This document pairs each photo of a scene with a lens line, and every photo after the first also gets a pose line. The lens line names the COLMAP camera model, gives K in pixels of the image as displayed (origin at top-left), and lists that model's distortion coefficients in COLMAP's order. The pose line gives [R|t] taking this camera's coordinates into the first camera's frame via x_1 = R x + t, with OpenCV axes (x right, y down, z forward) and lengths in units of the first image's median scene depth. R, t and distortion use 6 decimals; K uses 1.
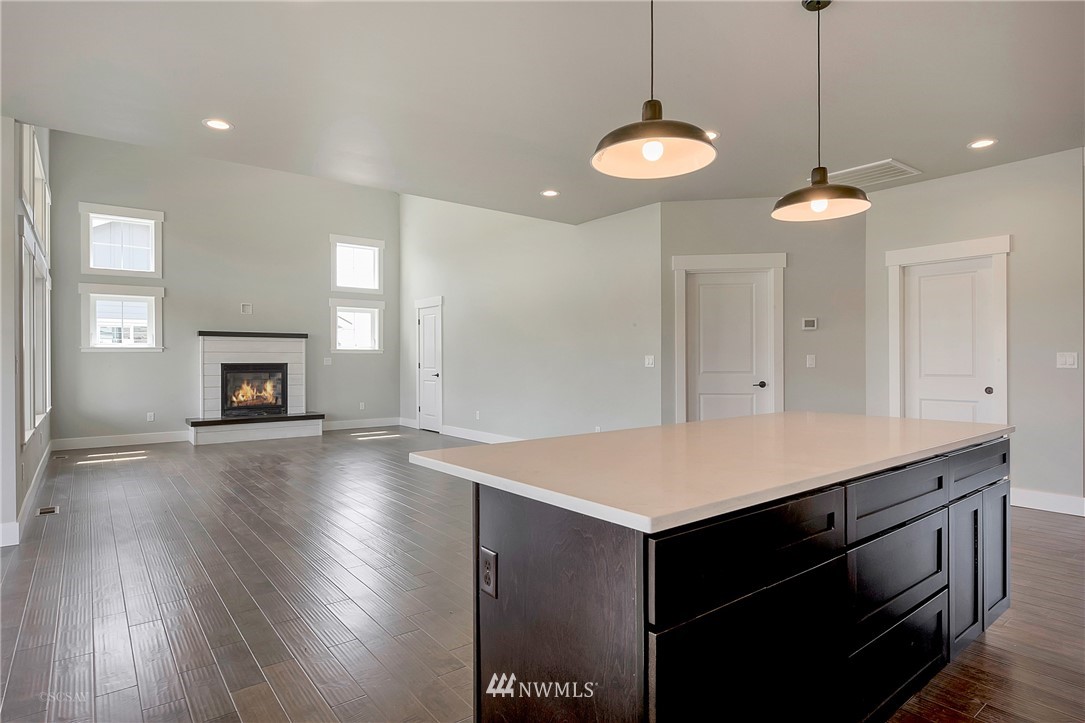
lens RADIAL K [[577.8, 0, 543.6], [0, 577.8, 362.8], [0, 0, 1]] dist [-0.000433, -0.004578]
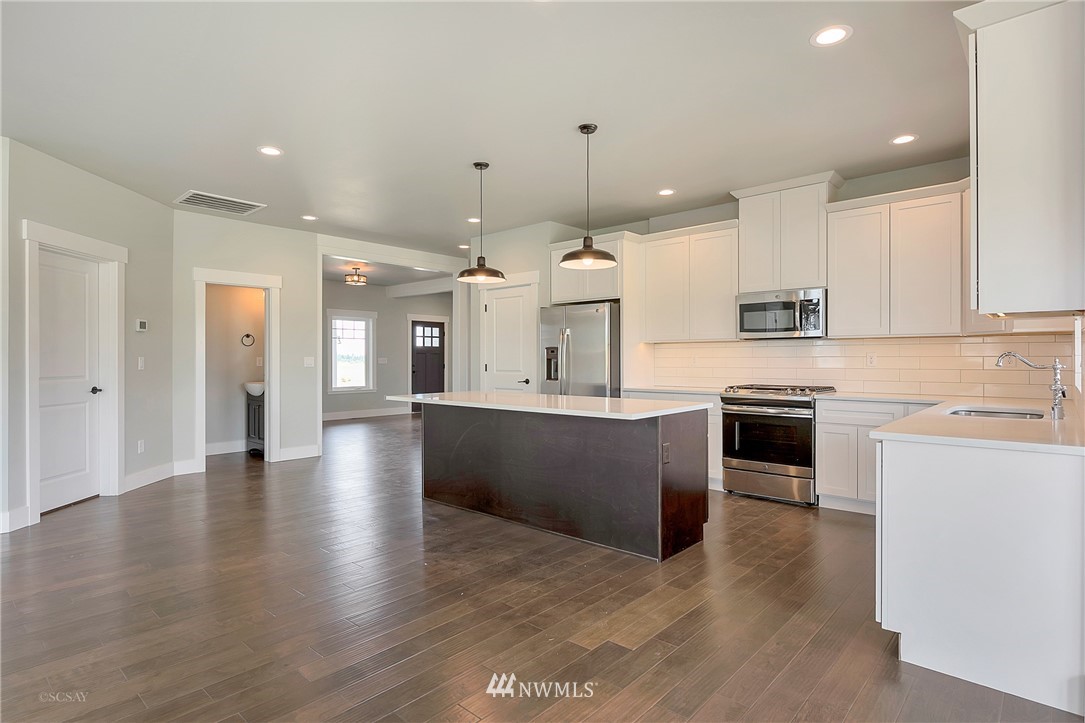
lens RADIAL K [[577.8, 0, 535.2], [0, 577.8, 360.4], [0, 0, 1]] dist [-0.000433, -0.004578]
pose [[-0.168879, 0.004862, 0.985625, -0.415848], [0.002928, 0.999986, -0.004431, -0.001230], [-0.985633, 0.002137, -0.168890, 0.341510]]
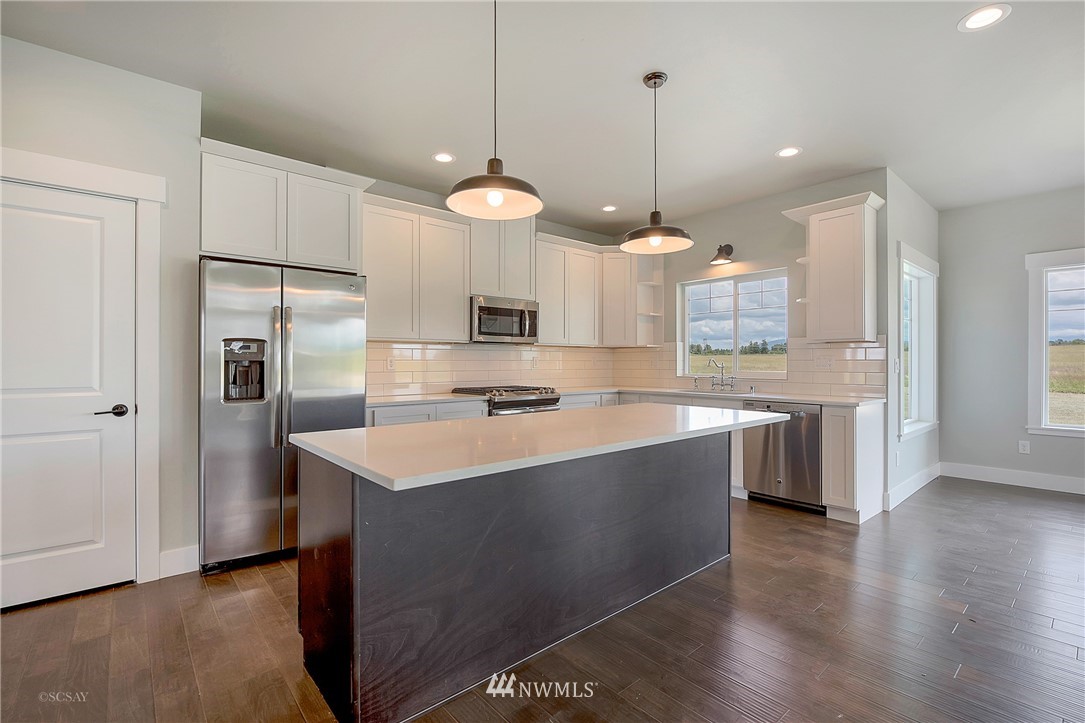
lens RADIAL K [[488.5, 0, 547.1], [0, 488.5, 364.2], [0, 0, 1]] dist [-0.007251, -0.002598]
pose [[-0.998397, 0.006116, -0.056262, 0.130653], [0.005886, 0.999974, 0.004252, -0.004463], [0.056287, 0.003914, -0.998407, 0.539221]]
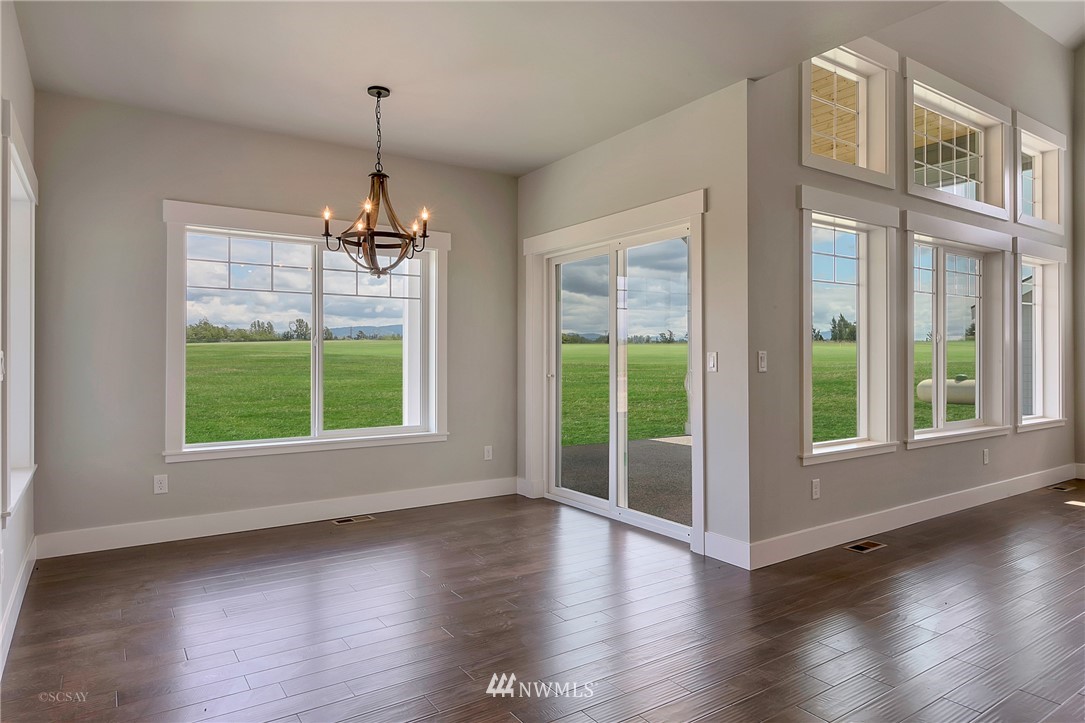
lens RADIAL K [[664.1, 0, 543.1], [0, 664.1, 357.0], [0, 0, 1]] dist [-0.000516, -0.000661]
pose [[-0.063456, 0.003658, -0.997978, 0.043851], [-0.003987, 0.999984, 0.003919, -0.004998], [0.997977, 0.004228, -0.063441, 0.337969]]
